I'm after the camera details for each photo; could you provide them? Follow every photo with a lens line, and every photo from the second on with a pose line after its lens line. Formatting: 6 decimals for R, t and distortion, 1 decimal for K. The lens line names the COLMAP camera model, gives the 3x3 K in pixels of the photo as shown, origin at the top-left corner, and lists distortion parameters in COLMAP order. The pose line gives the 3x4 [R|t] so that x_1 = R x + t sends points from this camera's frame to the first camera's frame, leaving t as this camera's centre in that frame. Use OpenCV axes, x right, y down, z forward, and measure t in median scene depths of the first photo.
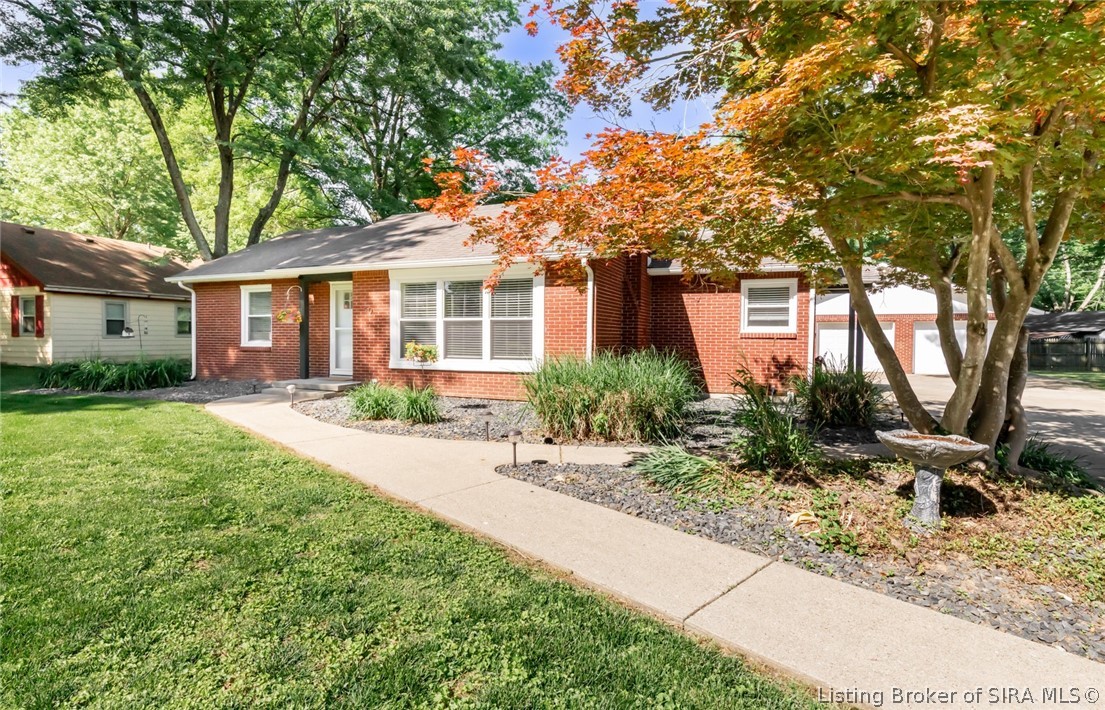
lens RADIAL K [[548.2, 0, 548.9], [0, 548.2, 350.9], [0, 0, 1]] dist [-0.006155, -0.001093]
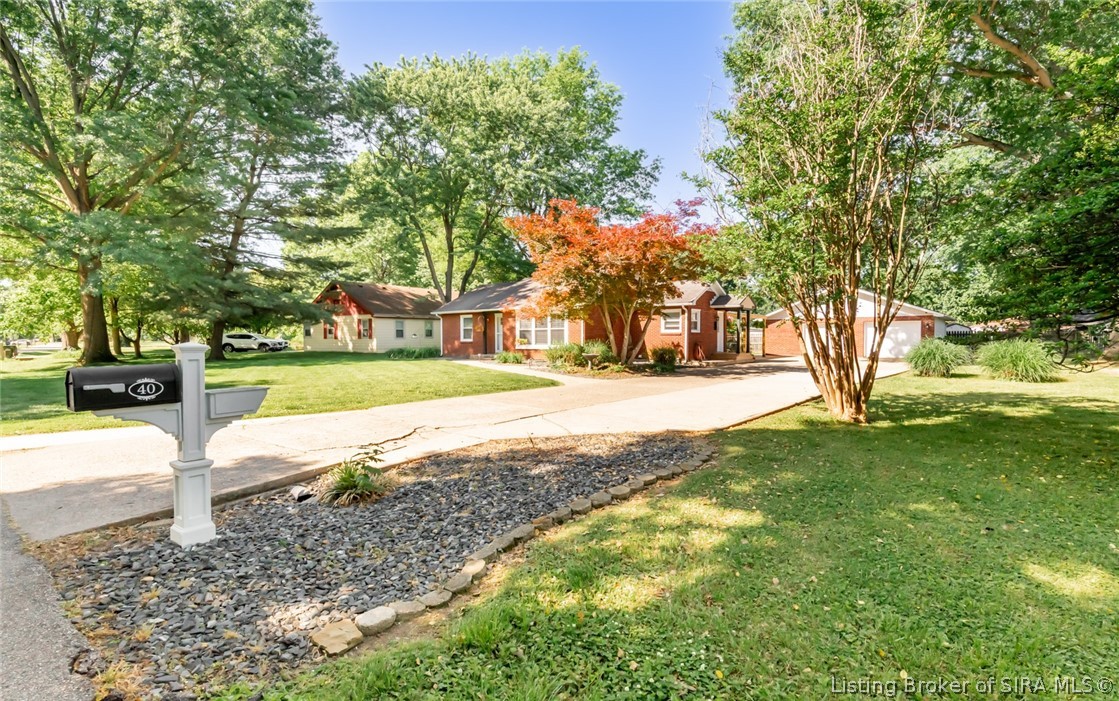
lens RADIAL K [[525.5, 0, 559.5], [0, 525.5, 348.6], [0, 0, 1]] dist [-0.009791, -0.001816]
pose [[0.955513, -0.004494, -0.294916, 0.497110], [0.003480, 0.999986, -0.003961, 0.033756], [0.294930, 0.002758, 0.955515, -1.008026]]
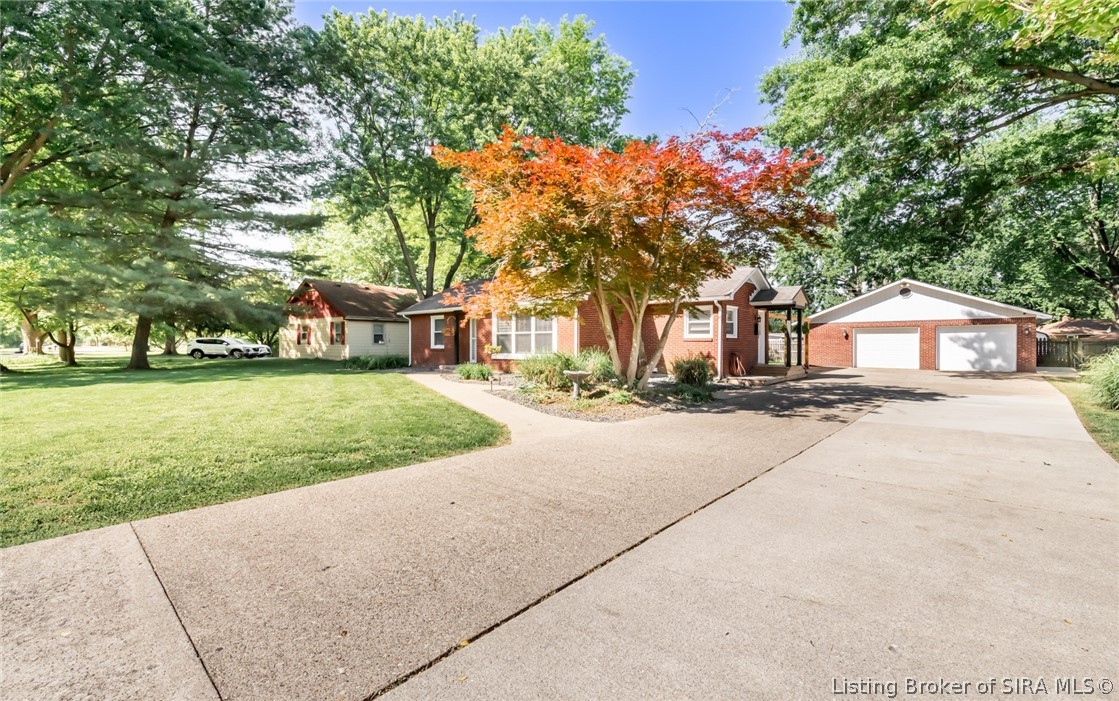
lens RADIAL K [[490.0, 0, 559.0], [0, 490.0, 349.0], [0, 0, 1]] dist [0.000608, 0.001149]
pose [[0.945493, -0.004018, -0.325618, 0.402087], [-0.000699, 0.999897, -0.014366, 0.018040], [0.325642, 0.013810, 0.945392, -0.447728]]
